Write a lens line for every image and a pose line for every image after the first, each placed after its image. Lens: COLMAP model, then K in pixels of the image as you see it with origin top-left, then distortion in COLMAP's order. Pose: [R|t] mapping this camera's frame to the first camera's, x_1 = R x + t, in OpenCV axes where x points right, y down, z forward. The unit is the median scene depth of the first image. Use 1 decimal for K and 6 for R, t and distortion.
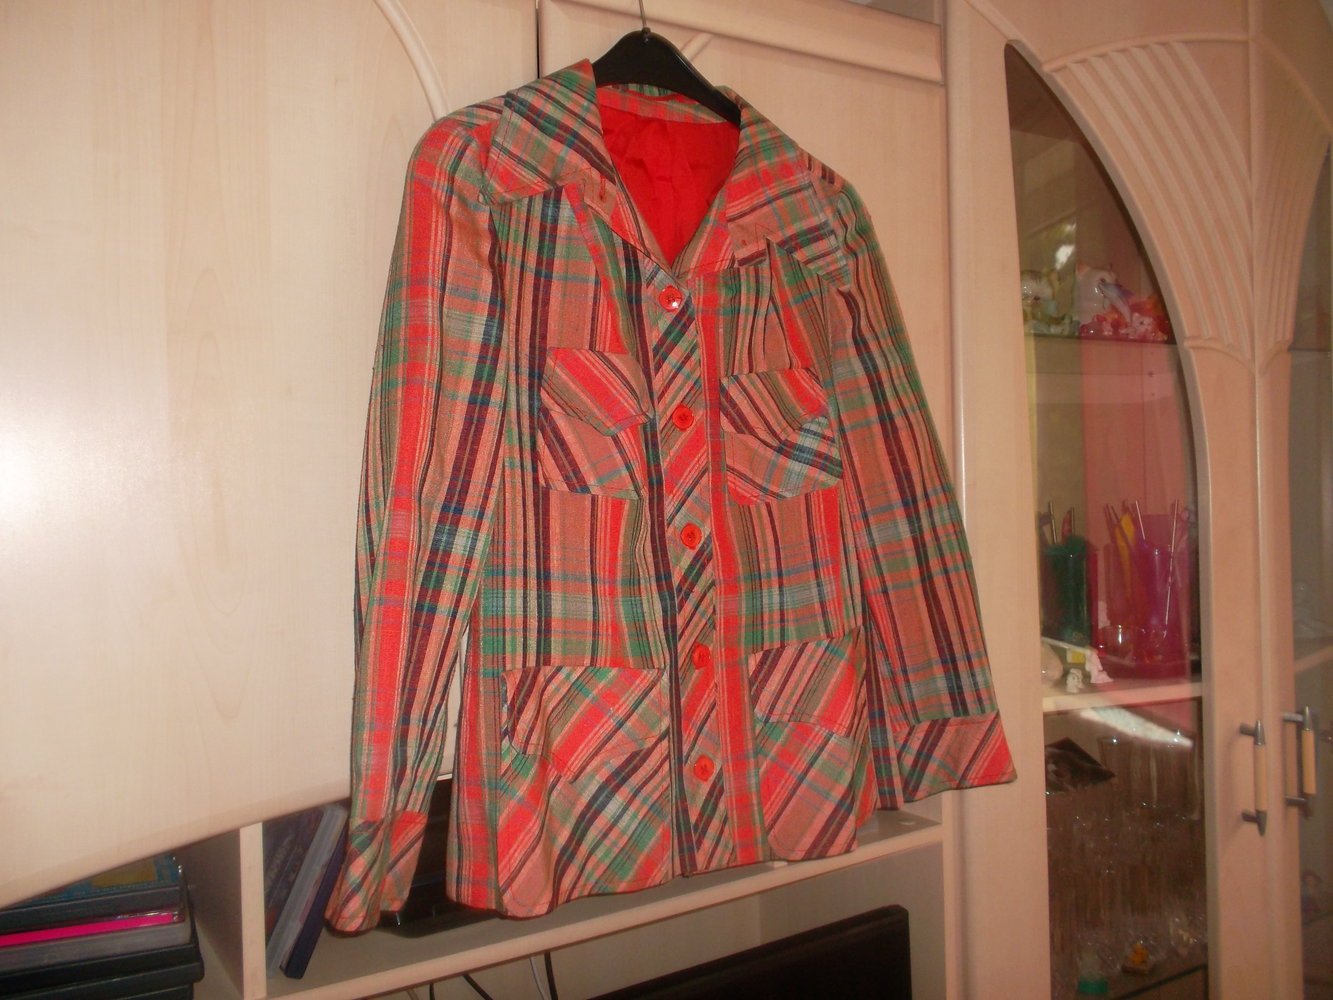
lens RADIAL K [[1091.5, 0, 661.2], [0, 1091.5, 501.0], [0, 0, 1]] dist [-0.001559, -0.012917]
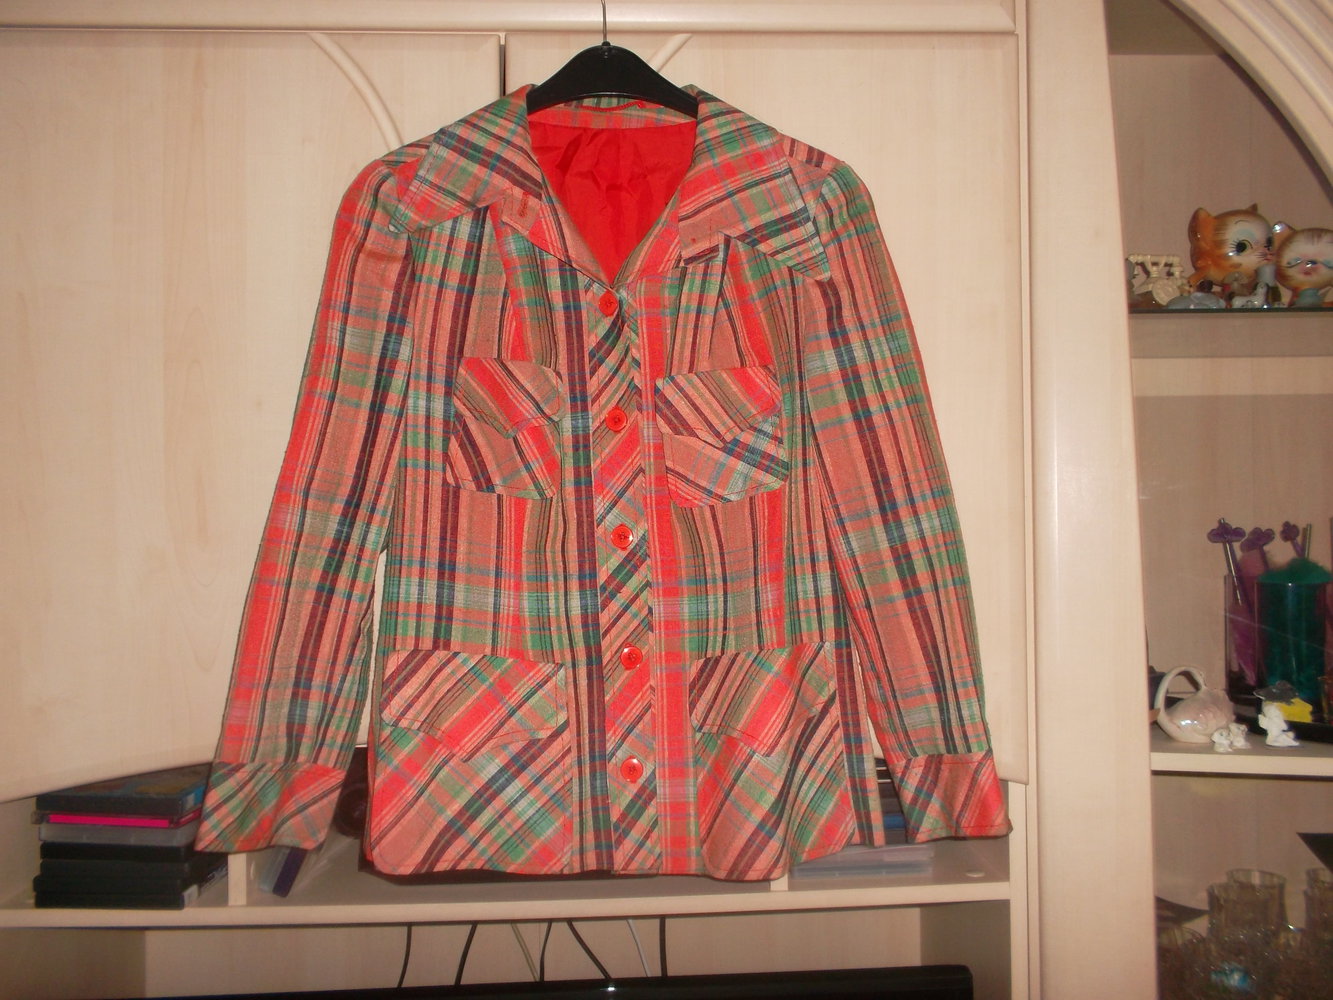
lens RADIAL K [[1091.5, 0, 670.2], [0, 1091.5, 499.9], [0, 0, 1]] dist [-0.001559, -0.012917]
pose [[0.879673, 0.013922, -0.475376, 0.539928], [-0.018889, 0.999805, -0.005674, 0.002853], [0.475204, 0.013971, 0.879765, 0.131966]]
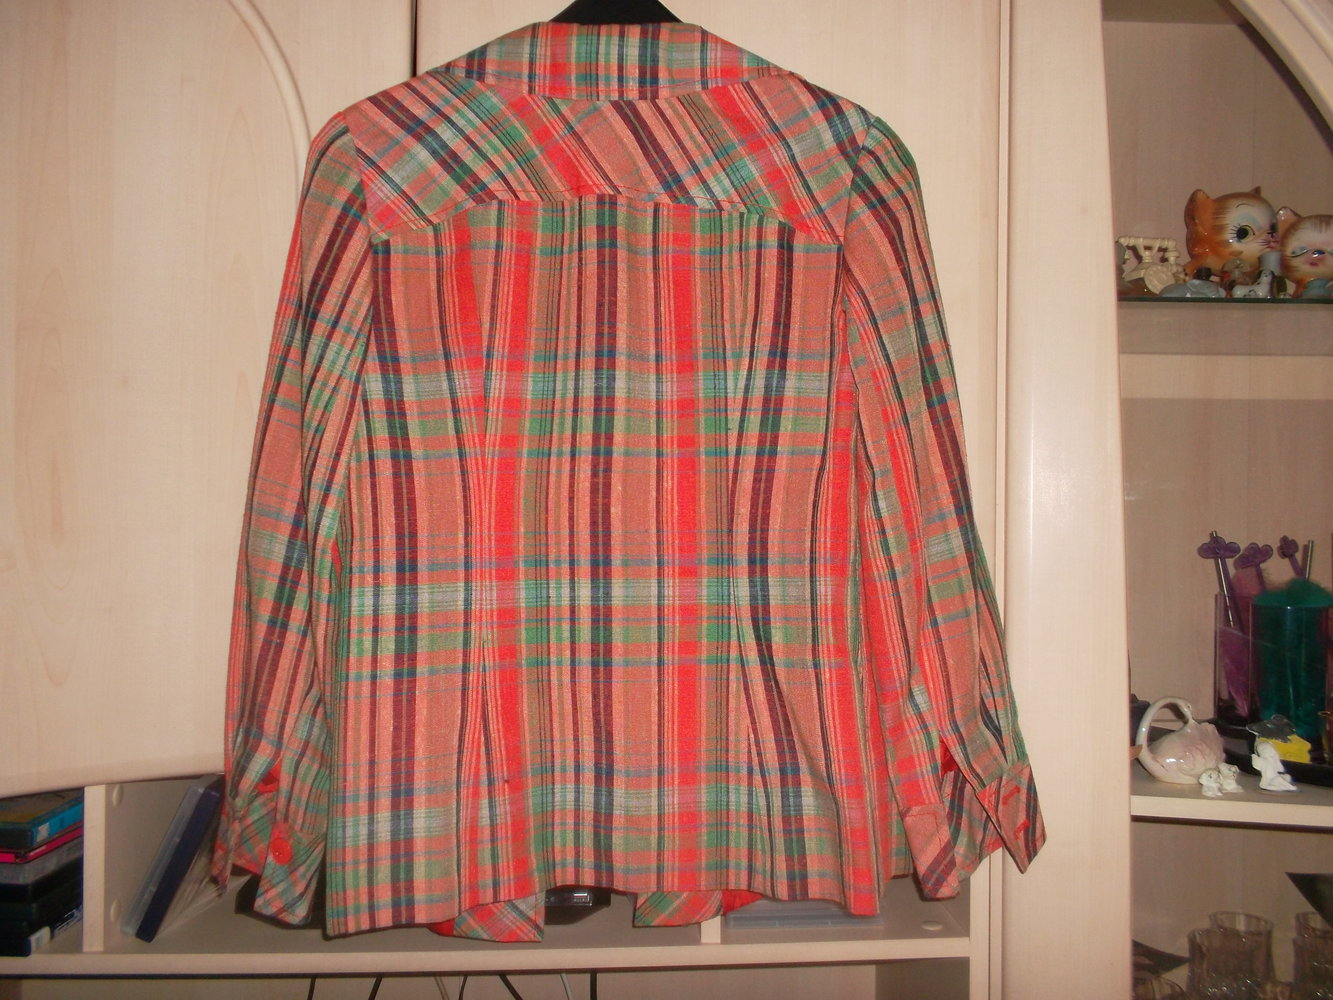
lens RADIAL K [[1091.5, 0, 675.1], [0, 1091.5, 500.4], [0, 0, 1]] dist [-0.001559, -0.012917]
pose [[0.886656, 0.034232, -0.461160, 0.526490], [-0.039273, 0.999228, -0.001335, -0.004665], [0.460758, 0.019295, 0.887316, 0.271214]]
